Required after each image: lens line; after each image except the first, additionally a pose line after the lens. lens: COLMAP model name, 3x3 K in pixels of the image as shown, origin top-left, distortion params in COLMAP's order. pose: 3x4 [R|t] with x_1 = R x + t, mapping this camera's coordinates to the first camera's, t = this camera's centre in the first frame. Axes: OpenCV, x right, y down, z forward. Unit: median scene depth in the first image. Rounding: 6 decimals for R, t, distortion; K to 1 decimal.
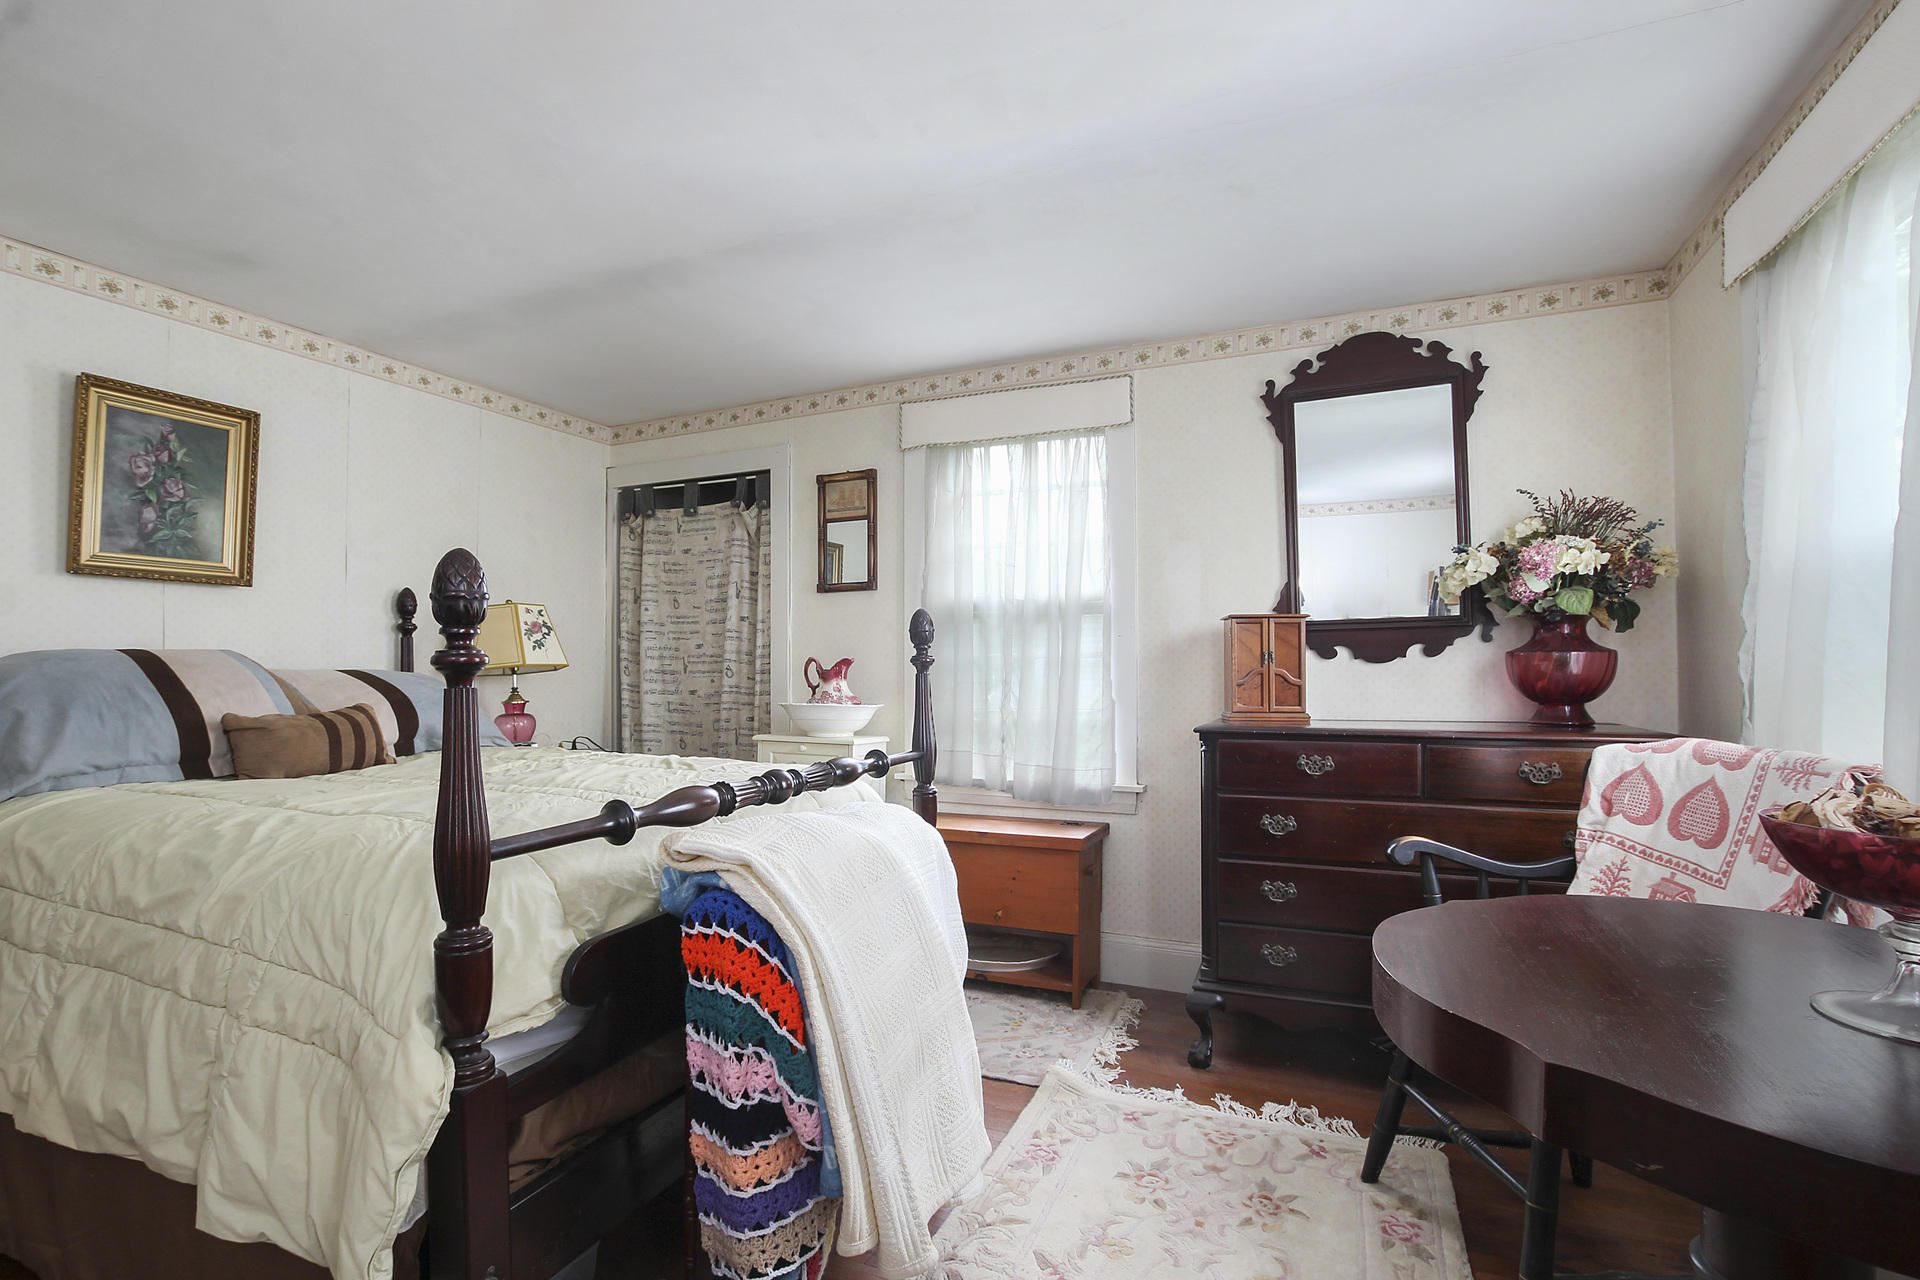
lens RADIAL K [[900.7, 0, 950.9], [0, 900.7, 632.0], [0, 0, 1]] dist [-0.033258, 0.004924]
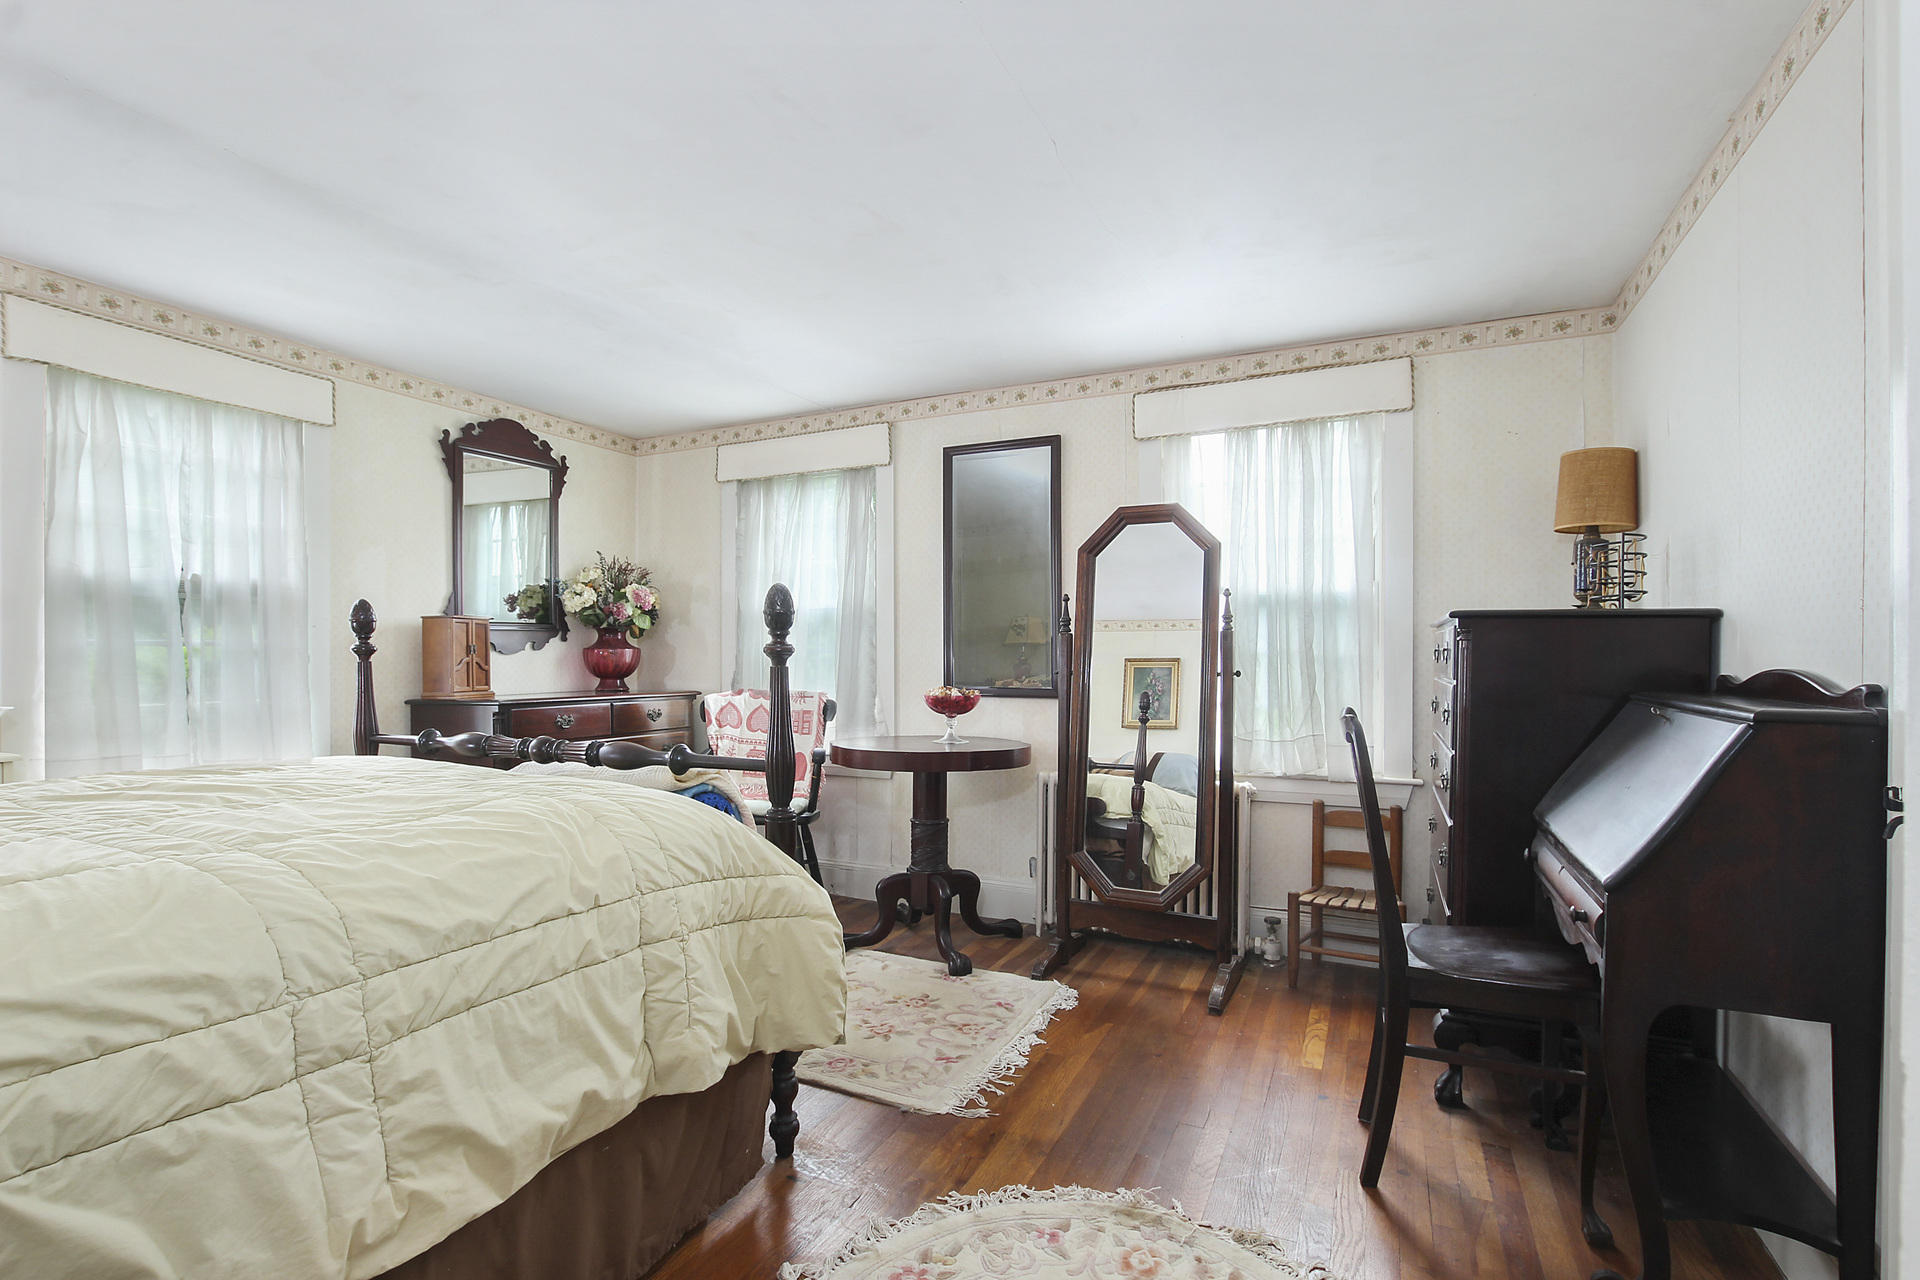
lens RADIAL K [[900.7, 0, 950.9], [0, 900.7, 632.0], [0, 0, 1]] dist [-0.033258, 0.004924]
pose [[0.027945, 0.030350, 0.999149, -0.942865], [-0.037321, 0.998874, -0.029298, 0.014615], [-0.998913, -0.036470, 0.029046, 0.263675]]
